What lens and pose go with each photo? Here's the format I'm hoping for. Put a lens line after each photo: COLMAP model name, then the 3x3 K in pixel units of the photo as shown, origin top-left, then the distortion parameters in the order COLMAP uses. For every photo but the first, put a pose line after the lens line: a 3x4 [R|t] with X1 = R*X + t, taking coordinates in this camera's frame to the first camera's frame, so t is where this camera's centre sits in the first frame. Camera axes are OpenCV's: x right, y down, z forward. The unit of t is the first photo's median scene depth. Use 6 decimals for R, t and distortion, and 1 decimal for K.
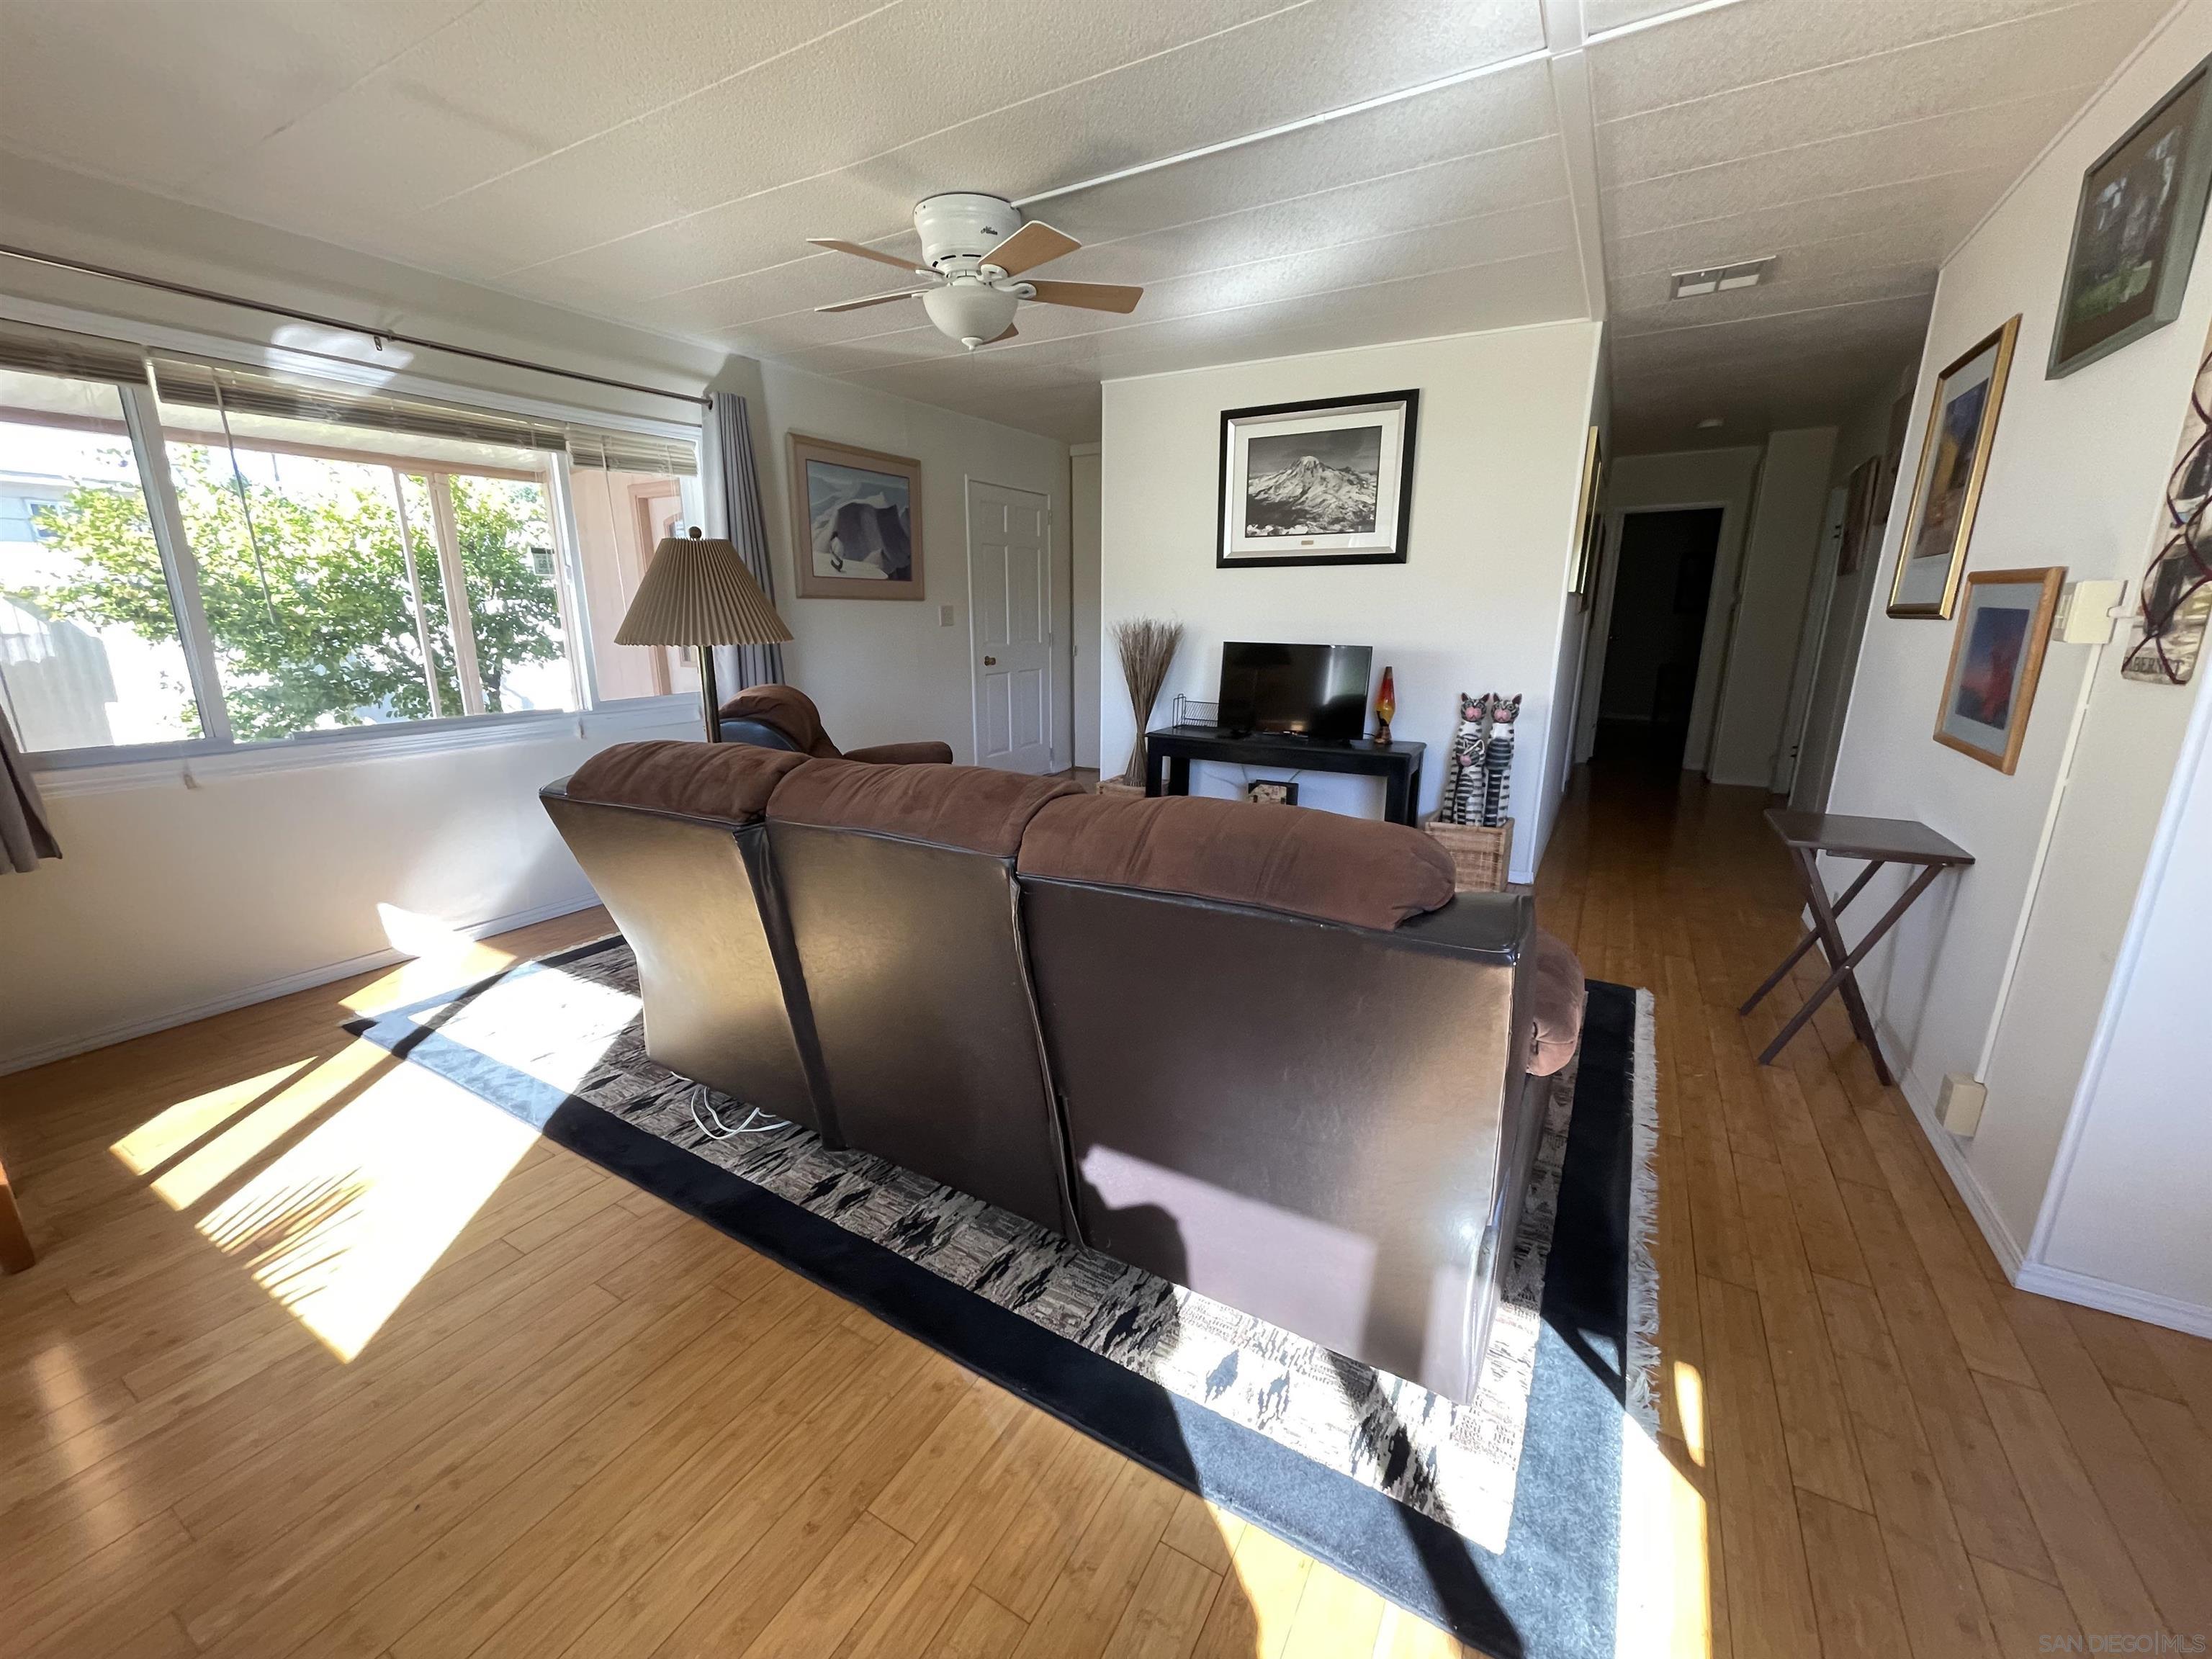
lens RADIAL K [[882.7, 0, 1094.4], [0, 882.7, 844.1], [0, 0, 1]] dist [-0.001824, -0.000143]
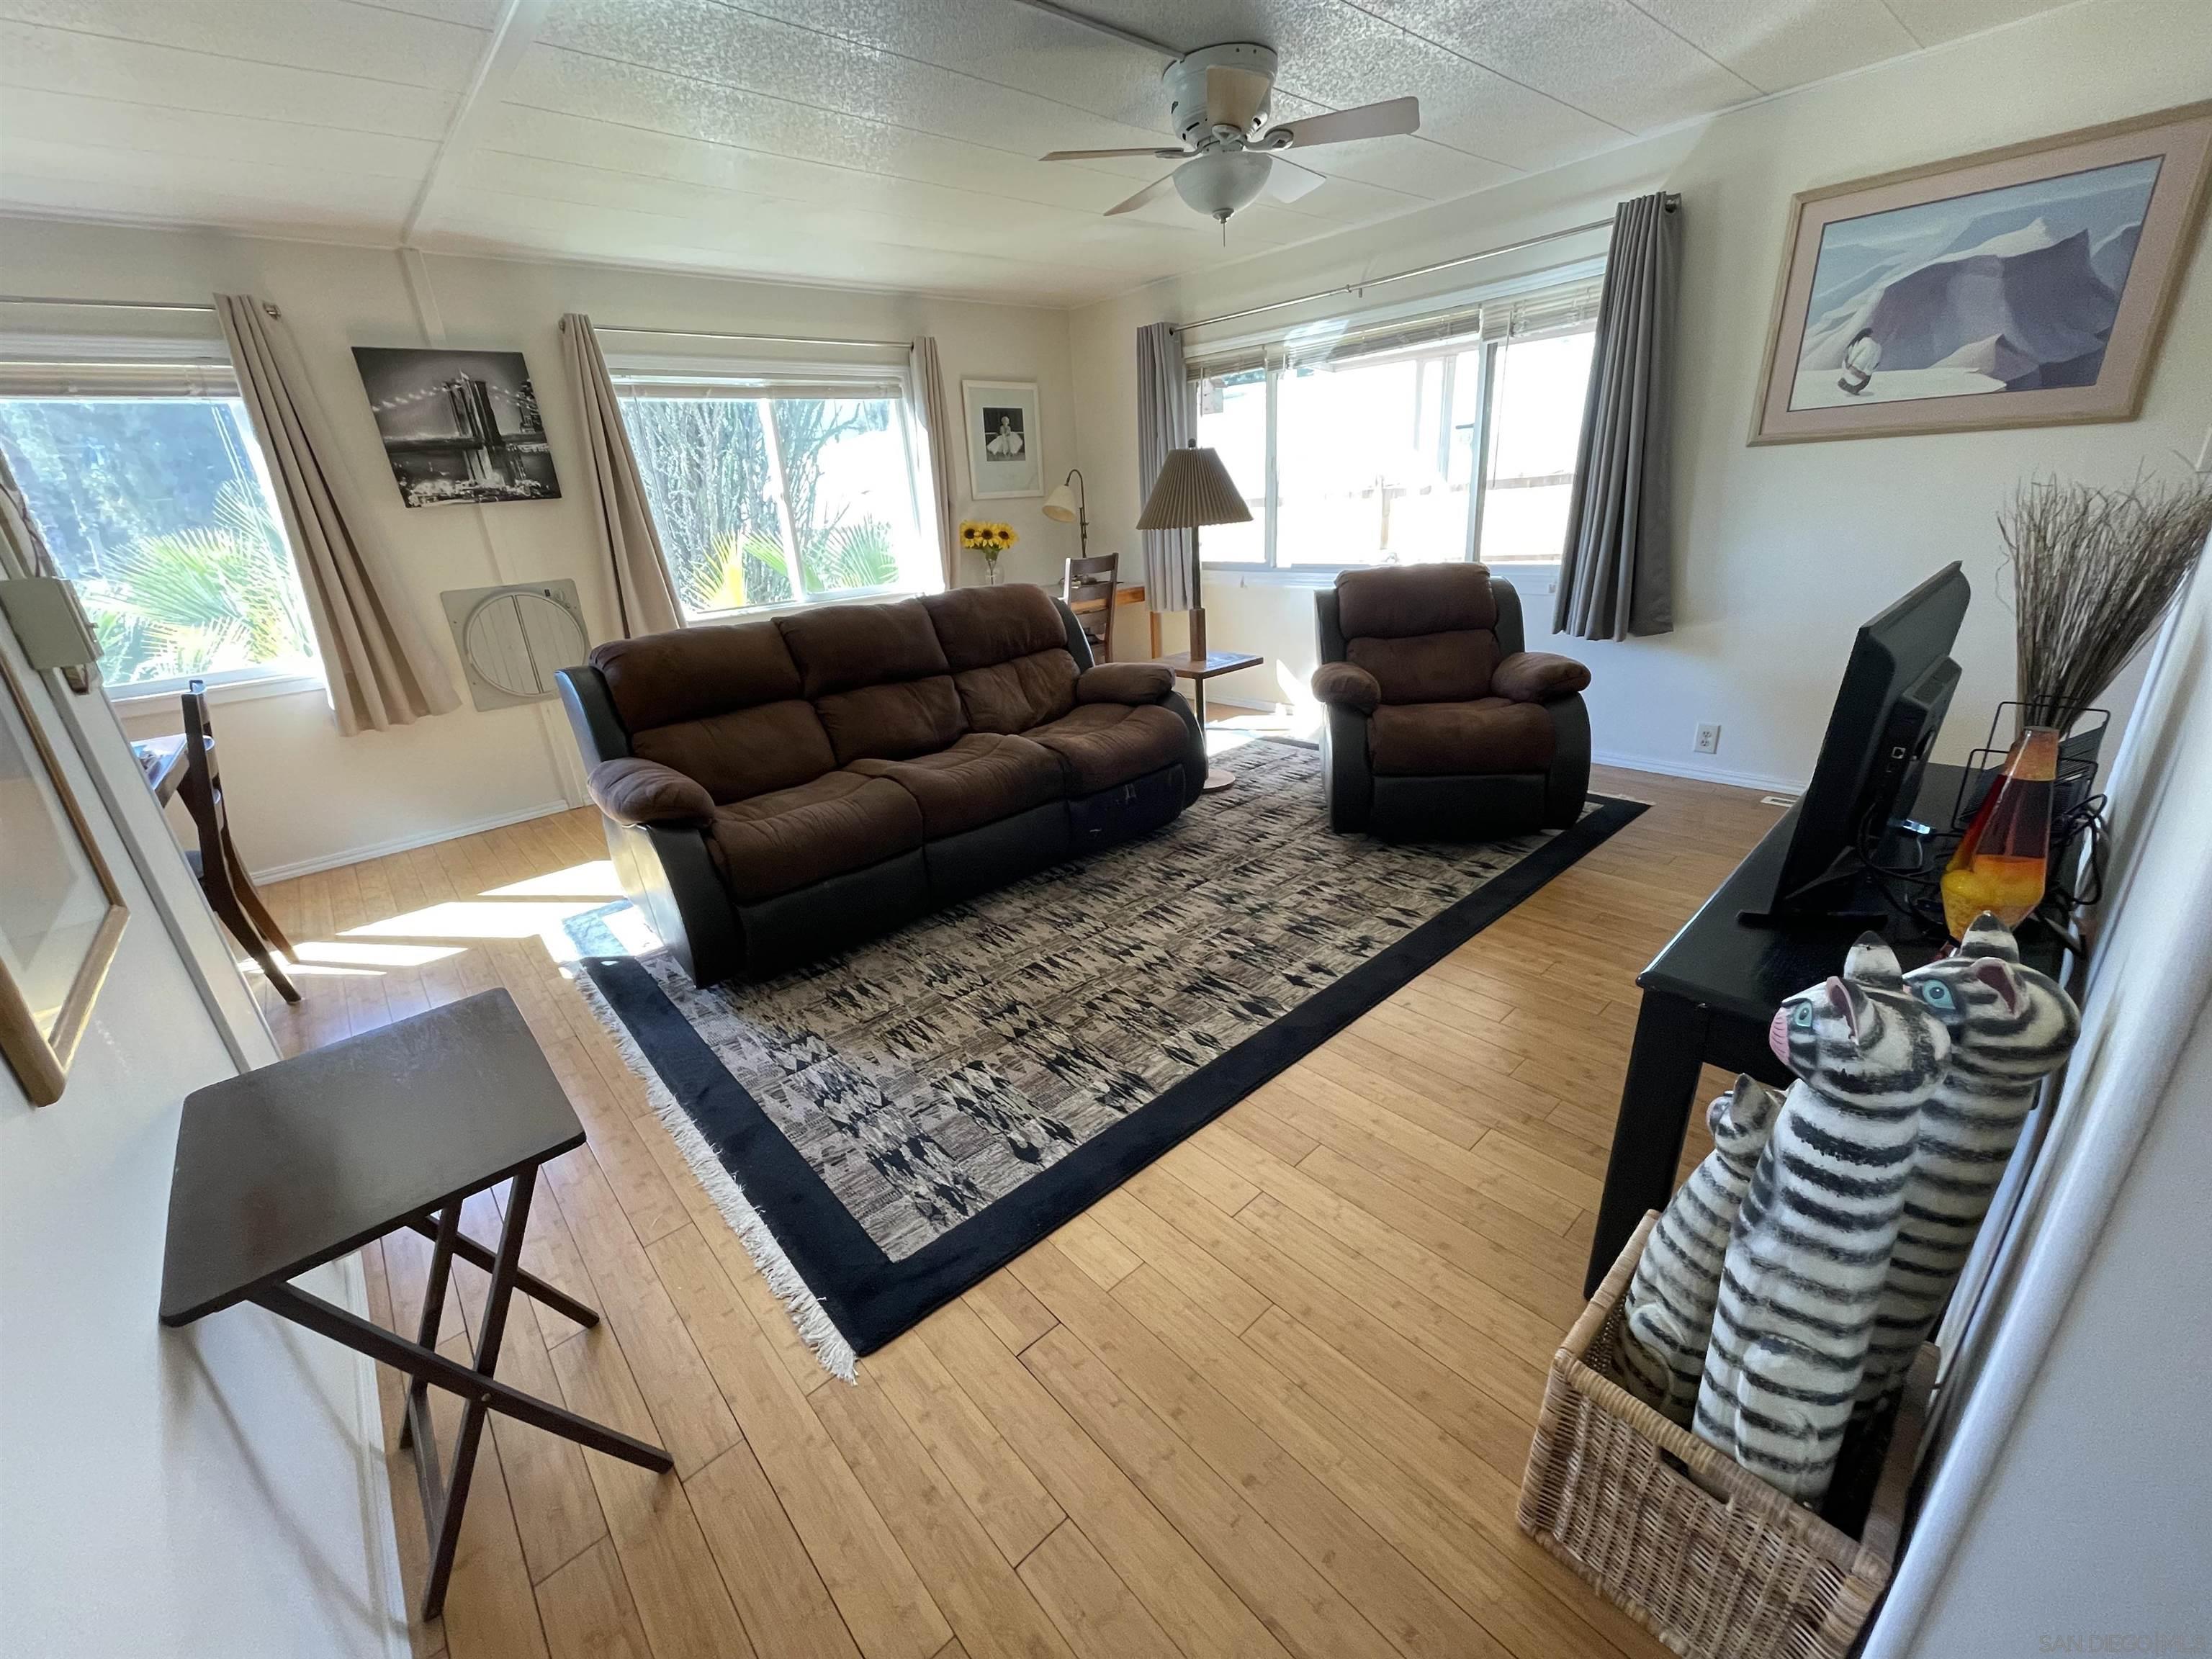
lens RADIAL K [[882.7, 0, 1093.2], [0, 882.7, 830.4], [0, 0, 1]] dist [-0.001824, -0.000143]
pose [[-0.306573, 0.360866, -0.880789, 0.606429], [-0.181303, 0.886267, 0.426215, -0.218996], [0.934421, 0.290355, -0.206279, 0.769651]]
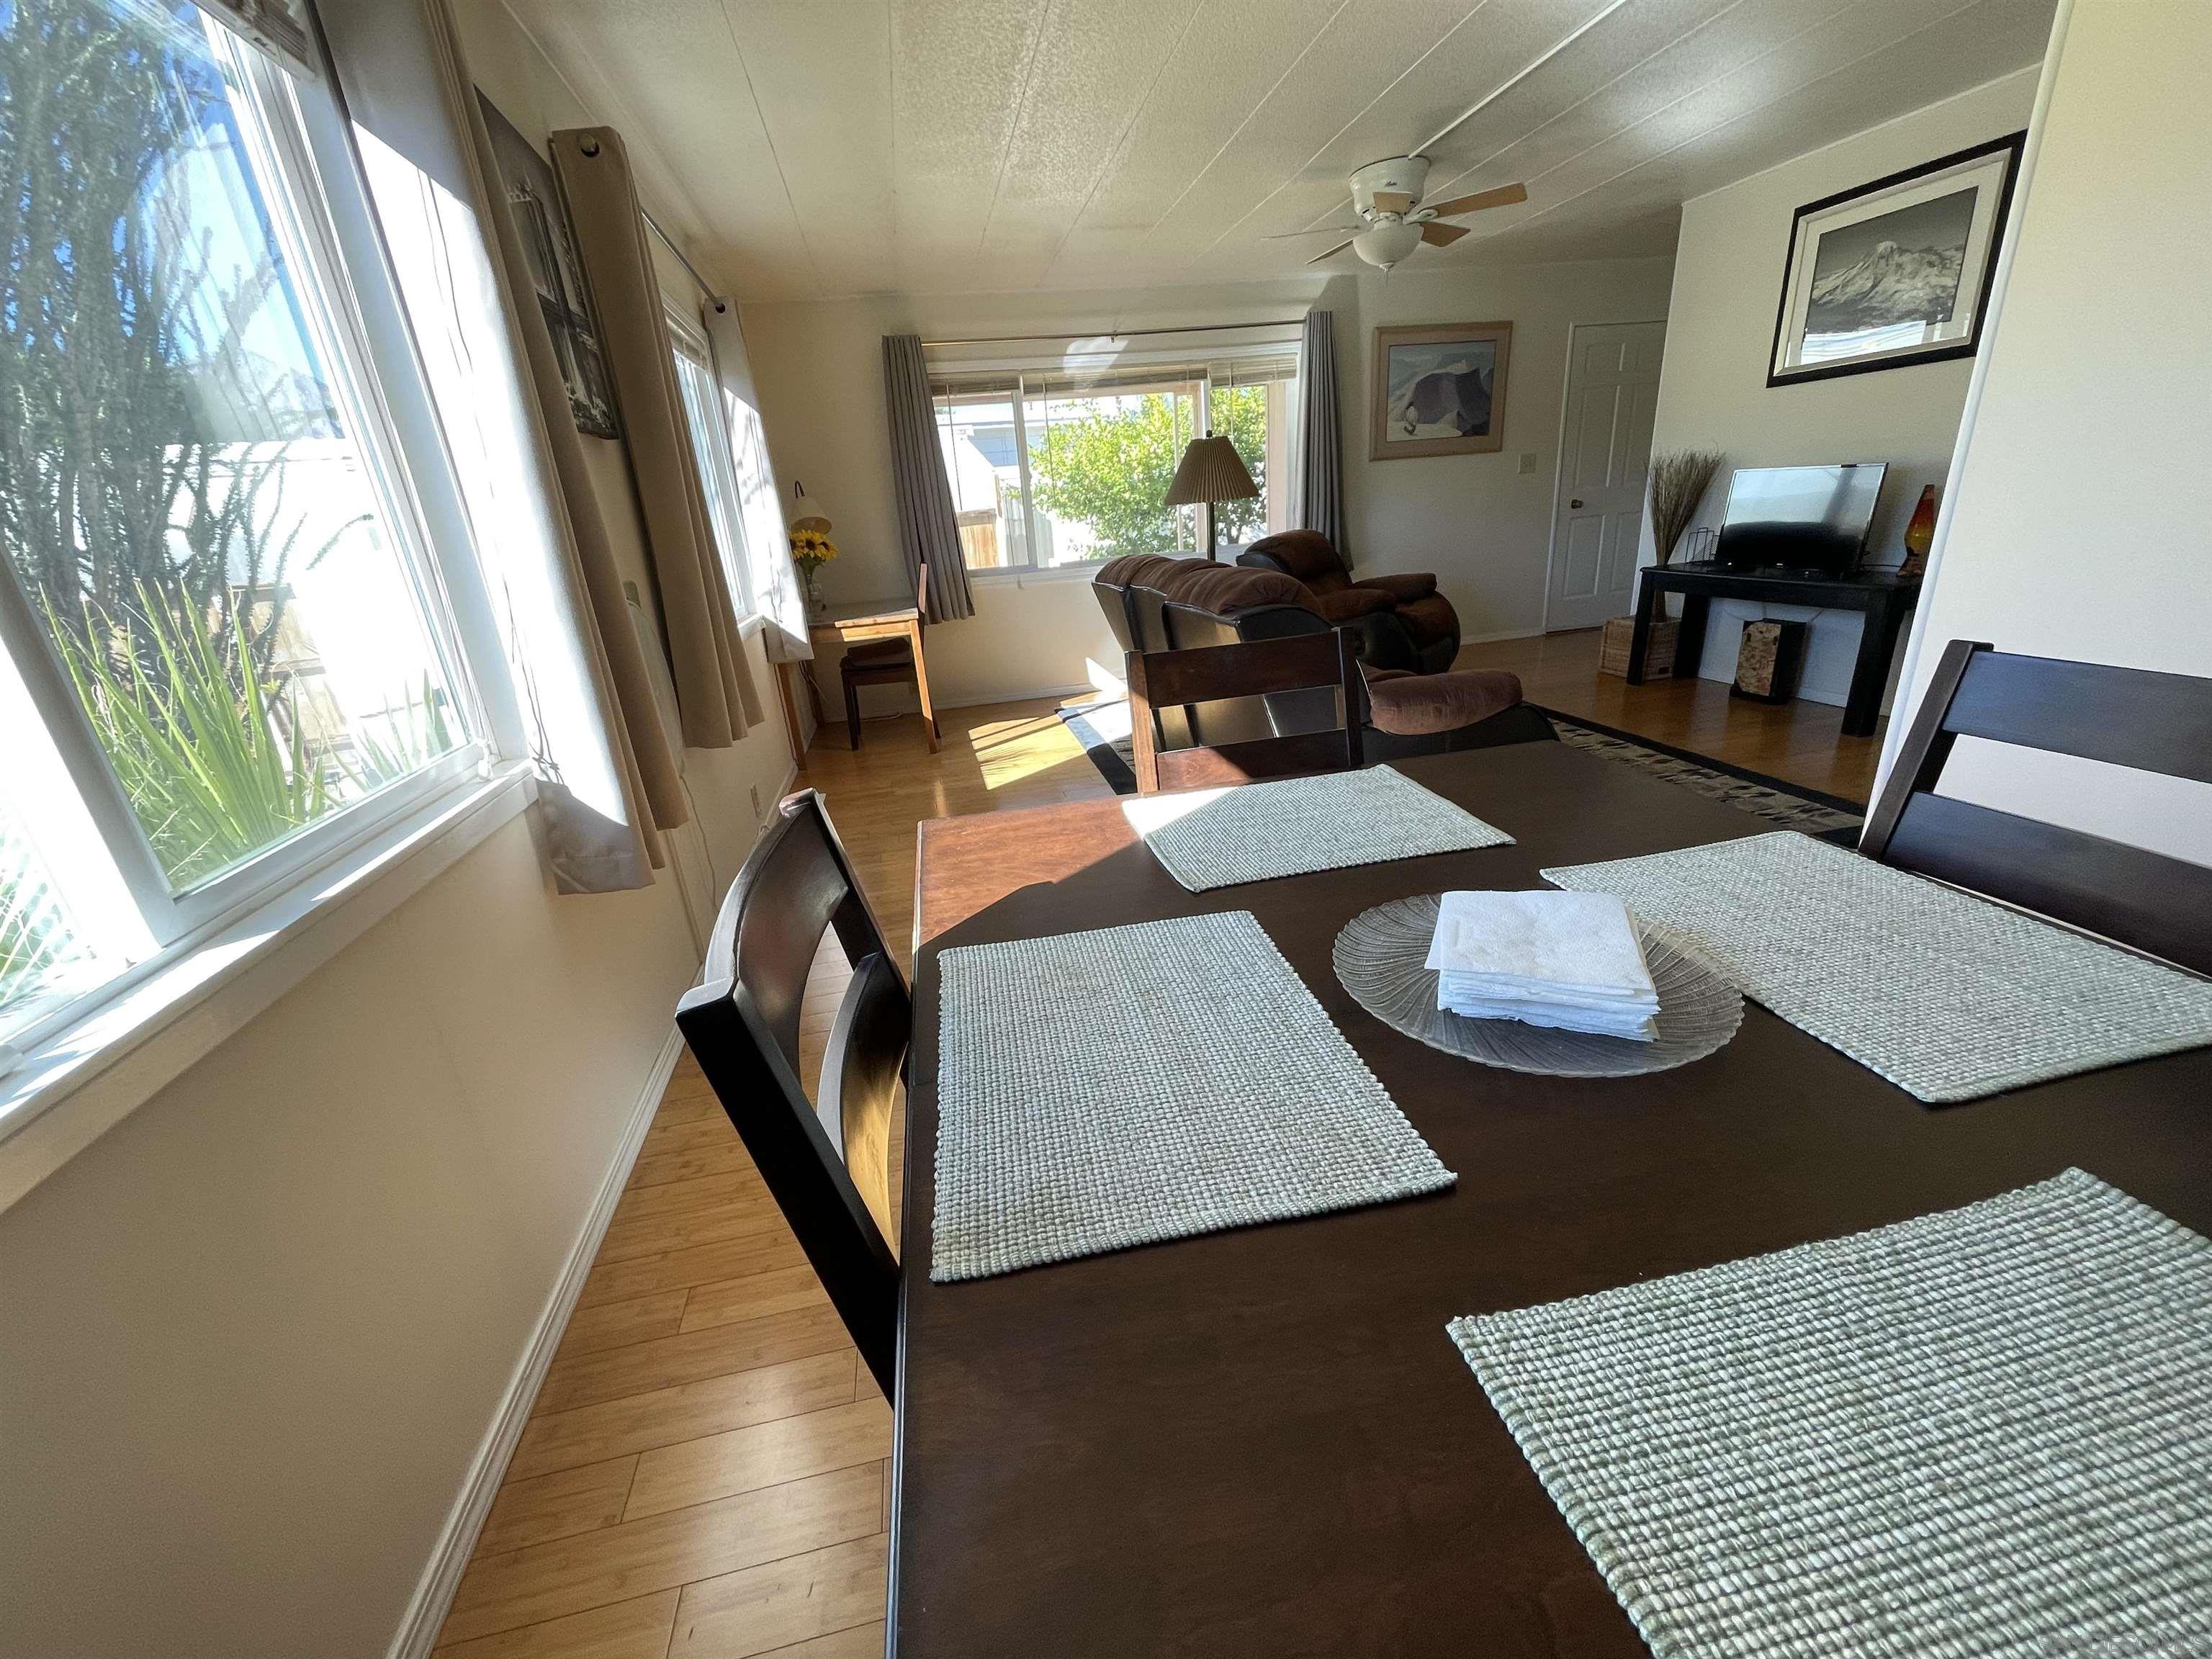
lens RADIAL K [[882.7, 0, 1110.5], [0, 882.7, 835.8], [0, 0, 1]] dist [-0.001824, -0.000143]
pose [[0.673696, 0.209274, -0.708758, 0.457037], [-0.111878, 0.976894, 0.182103, 0.066284], [0.730491, -0.043388, 0.681543, -0.189390]]
